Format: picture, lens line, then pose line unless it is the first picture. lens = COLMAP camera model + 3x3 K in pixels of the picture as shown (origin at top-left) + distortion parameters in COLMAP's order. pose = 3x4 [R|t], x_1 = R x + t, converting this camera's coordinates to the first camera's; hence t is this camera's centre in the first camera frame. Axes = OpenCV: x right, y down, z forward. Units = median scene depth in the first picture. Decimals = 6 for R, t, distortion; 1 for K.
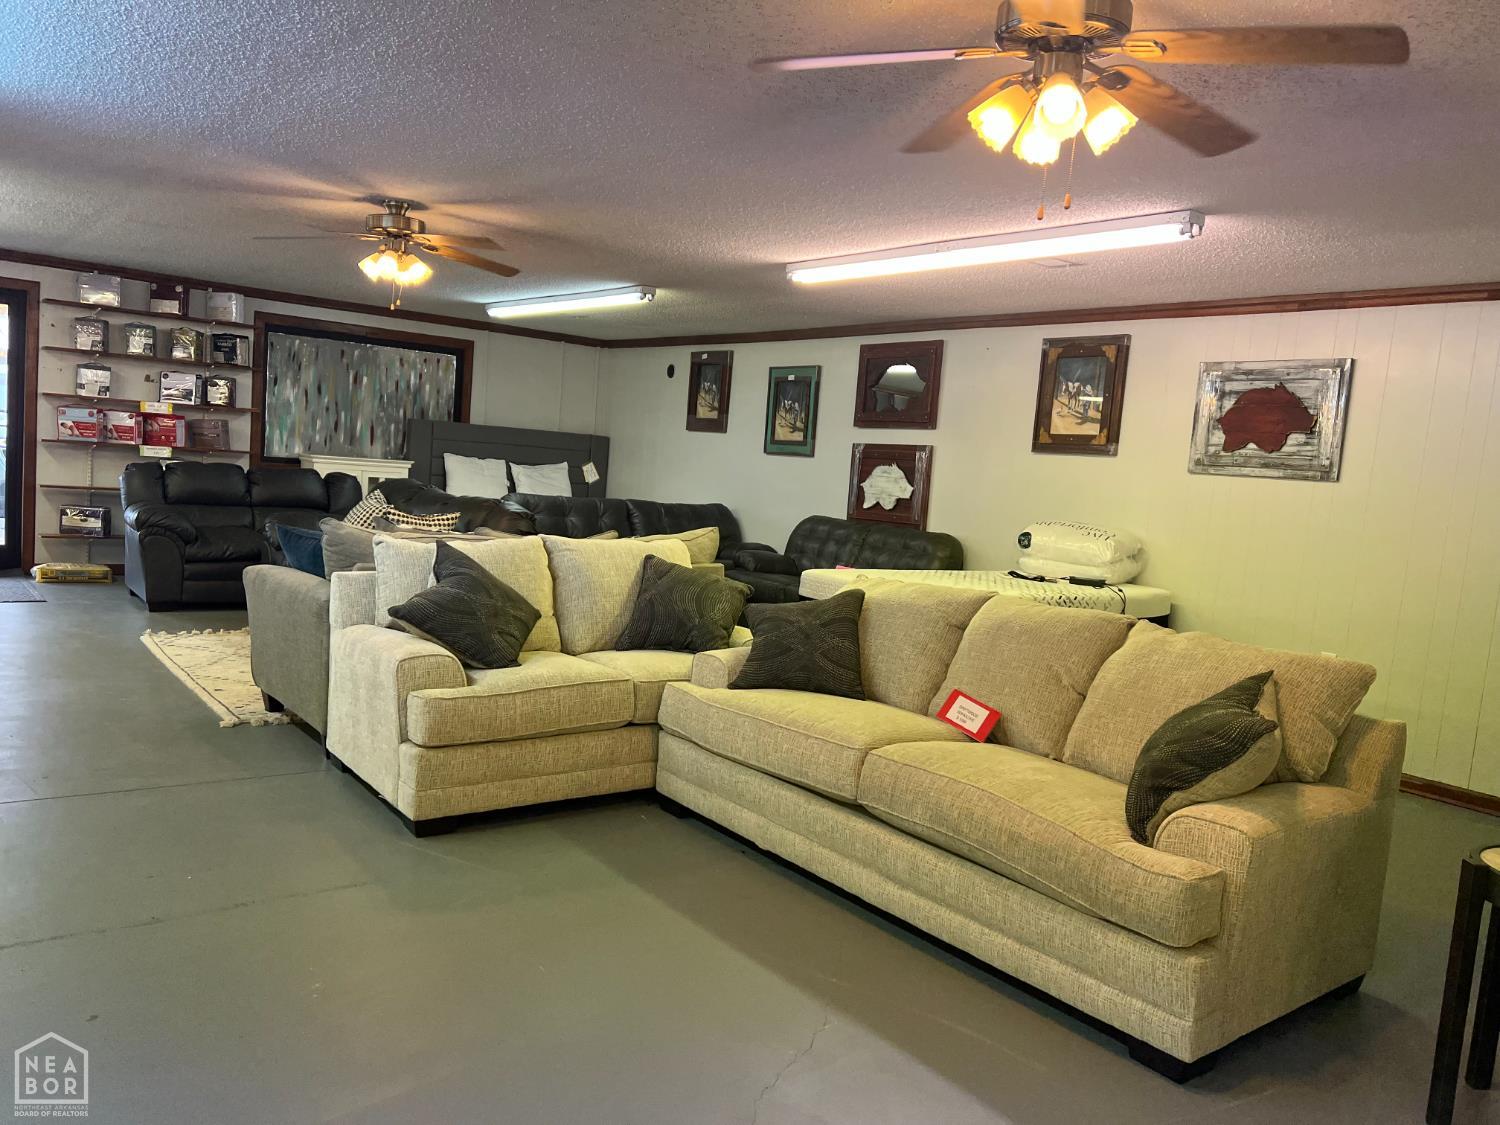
lens RADIAL K [[1143.0, 0, 751.8], [0, 1143.0, 565.7], [0, 0, 1]] dist [0.078289, -0.013930]
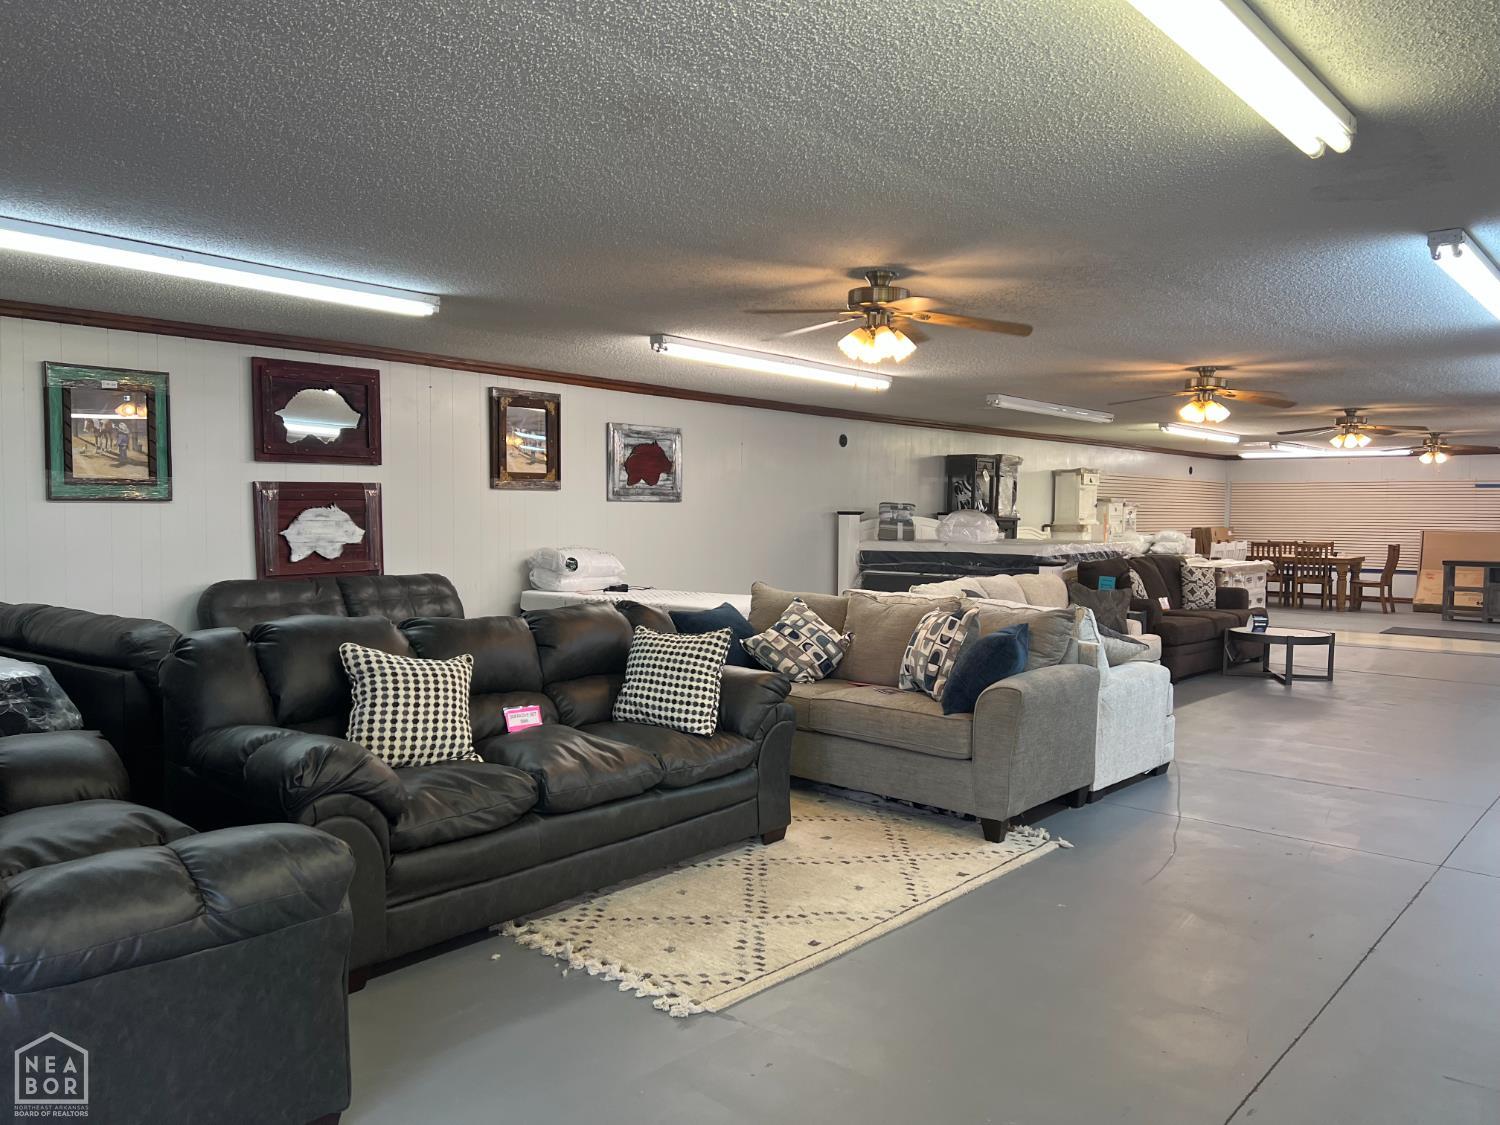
lens RADIAL K [[1143.0, 0, 752.3], [0, 1143.0, 562.1], [0, 0, 1]] dist [0.078289, -0.013930]
pose [[-0.197366, -0.107948, 0.974368, -0.816553], [0.079688, 0.988863, 0.125696, -0.135095], [-0.977086, 0.102453, -0.186566, 0.887293]]
